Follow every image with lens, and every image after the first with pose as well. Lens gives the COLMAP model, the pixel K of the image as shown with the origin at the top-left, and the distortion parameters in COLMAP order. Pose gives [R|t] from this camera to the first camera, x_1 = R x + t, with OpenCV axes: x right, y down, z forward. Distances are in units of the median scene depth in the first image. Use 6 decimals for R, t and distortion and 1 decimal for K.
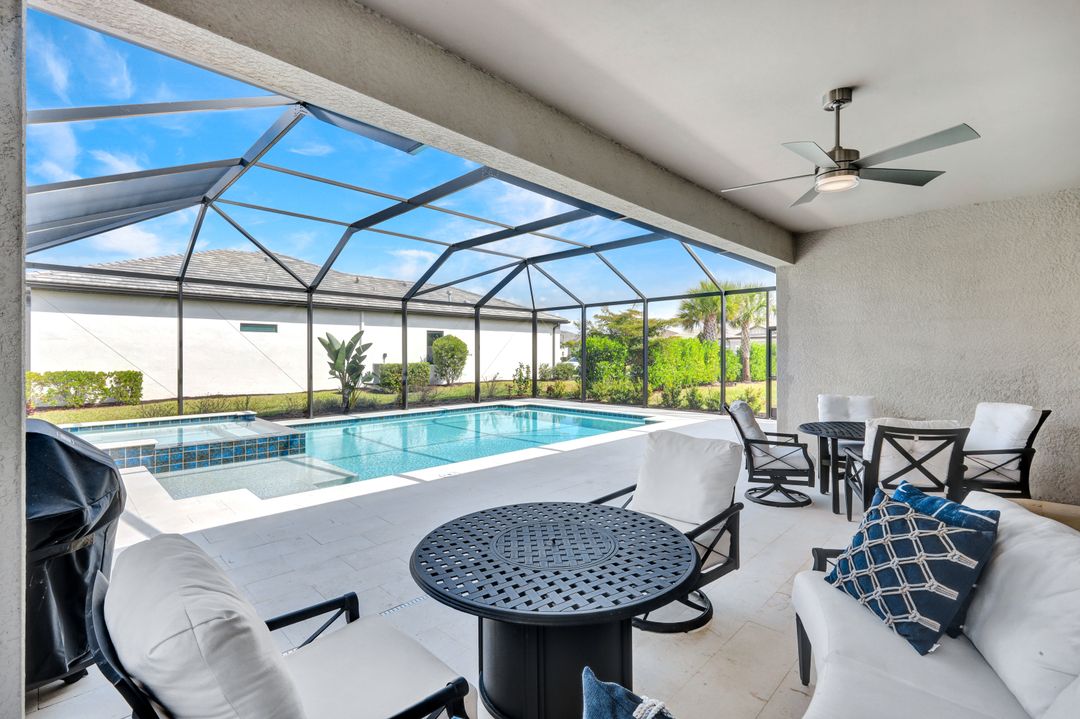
lens RADIAL K [[488.7, 0, 555.6], [0, 488.7, 359.3], [0, 0, 1]] dist [-0.002173, 0.000227]
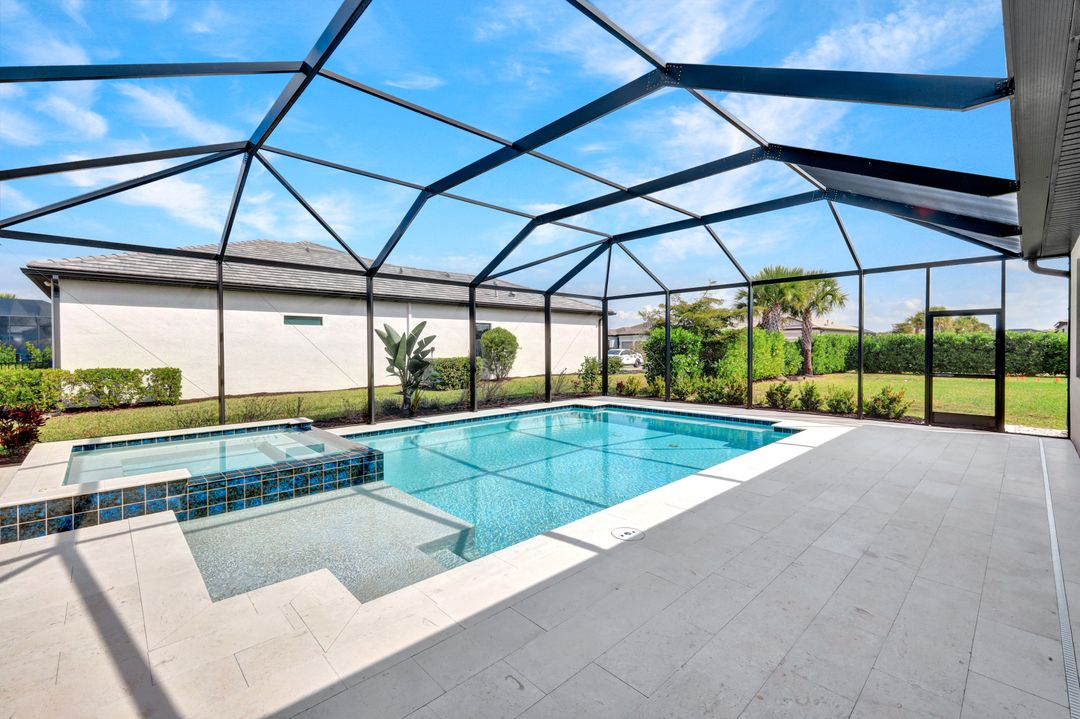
lens RADIAL K [[467.8, 0, 555.0], [0, 467.8, 359.0], [0, 0, 1]] dist [0.002088, 0.000092]
pose [[0.999291, -0.004306, -0.037396, -0.128492], [0.004878, 0.999872, 0.015219, -0.002806], [0.037326, -0.015391, 0.999185, 0.168659]]
